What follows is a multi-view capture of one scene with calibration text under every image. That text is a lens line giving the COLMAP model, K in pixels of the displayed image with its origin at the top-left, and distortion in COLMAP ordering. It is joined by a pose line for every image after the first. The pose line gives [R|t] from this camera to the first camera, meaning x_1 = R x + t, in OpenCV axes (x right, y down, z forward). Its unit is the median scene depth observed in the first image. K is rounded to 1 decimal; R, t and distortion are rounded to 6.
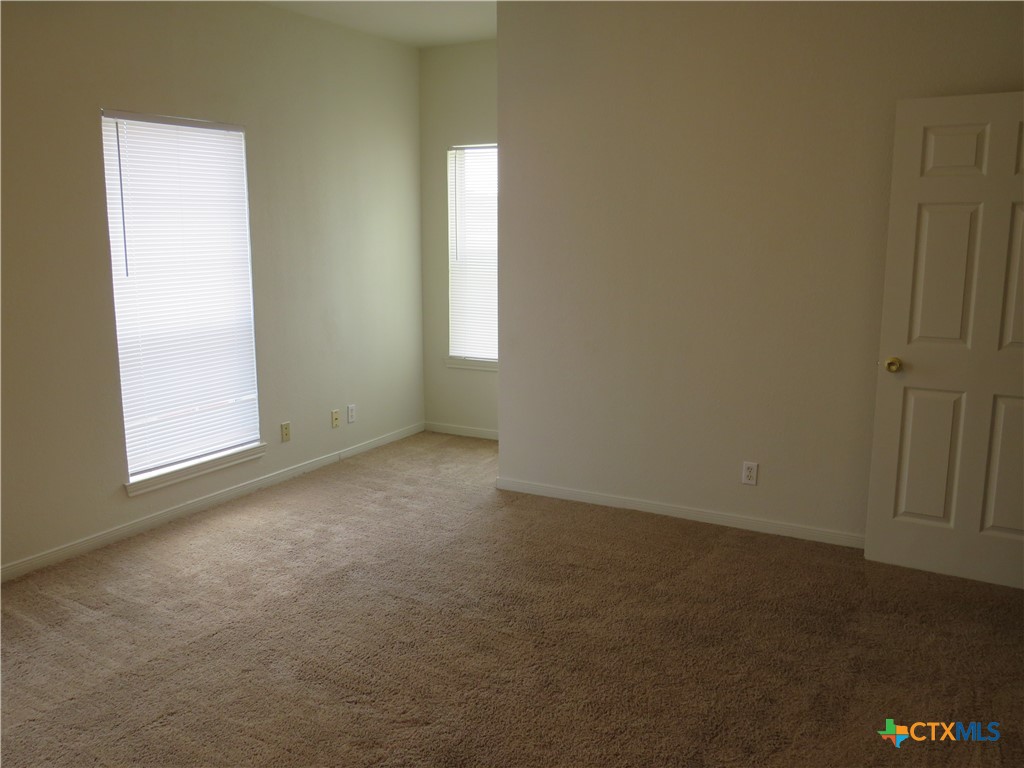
lens RADIAL K [[852.9, 0, 512.0], [0, 852.9, 384.0], [0, 0, 1]] dist [-0.029472, -0.000308]
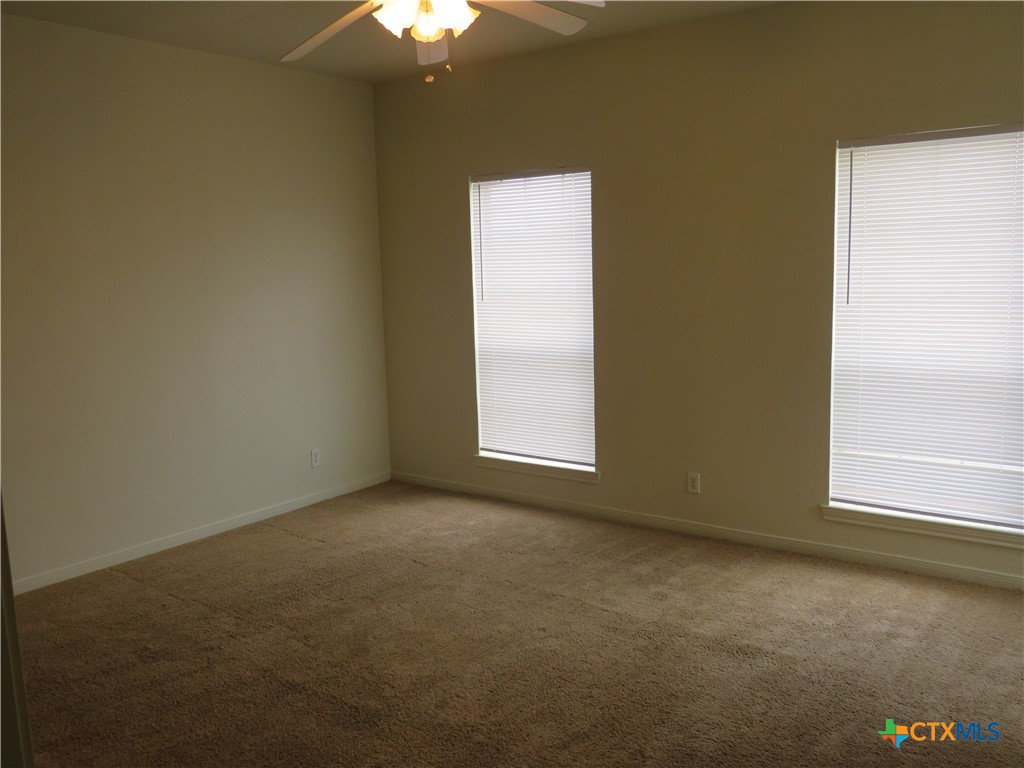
lens RADIAL K [[852.9, 0, 512.0], [0, 852.9, 384.0], [0, 0, 1]] dist [-0.029472, -0.000308]
pose [[-0.099236, 0.143169, -0.984710, 0.583229], [-0.165973, 0.973351, 0.158244, -0.127723], [0.981124, 0.179139, -0.072830, 0.700318]]
